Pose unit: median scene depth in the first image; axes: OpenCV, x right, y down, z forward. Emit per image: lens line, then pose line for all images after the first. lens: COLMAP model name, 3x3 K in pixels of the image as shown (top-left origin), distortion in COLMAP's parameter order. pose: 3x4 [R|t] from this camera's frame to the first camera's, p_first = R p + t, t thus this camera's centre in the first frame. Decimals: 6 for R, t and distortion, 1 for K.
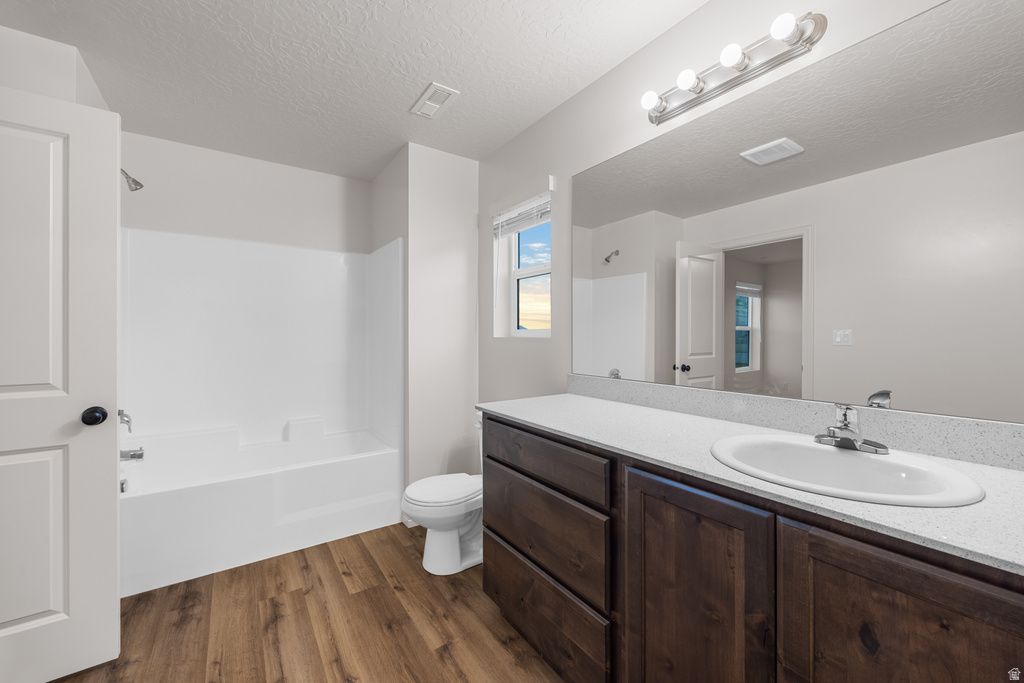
lens RADIAL K [[401.1, 0, 511.2], [0, 401.1, 337.1], [0, 0, 1]] dist [0.000458, 0.000076]
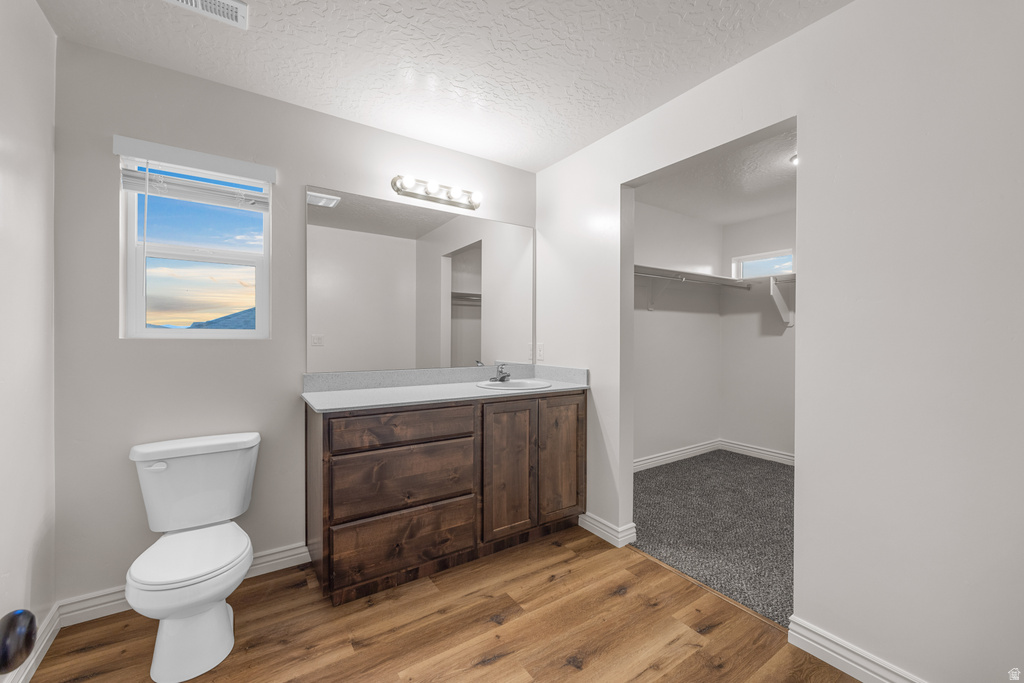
lens RADIAL K [[411.2, 0, 510.1], [0, 411.2, 346.6], [0, 0, 1]] dist [-0.001378, -0.000210]
pose [[0.008169, -0.016827, 0.999825, -1.271335], [0.002621, 0.999855, 0.016806, 0.006382], [-0.999963, 0.002483, 0.008212, 0.641712]]
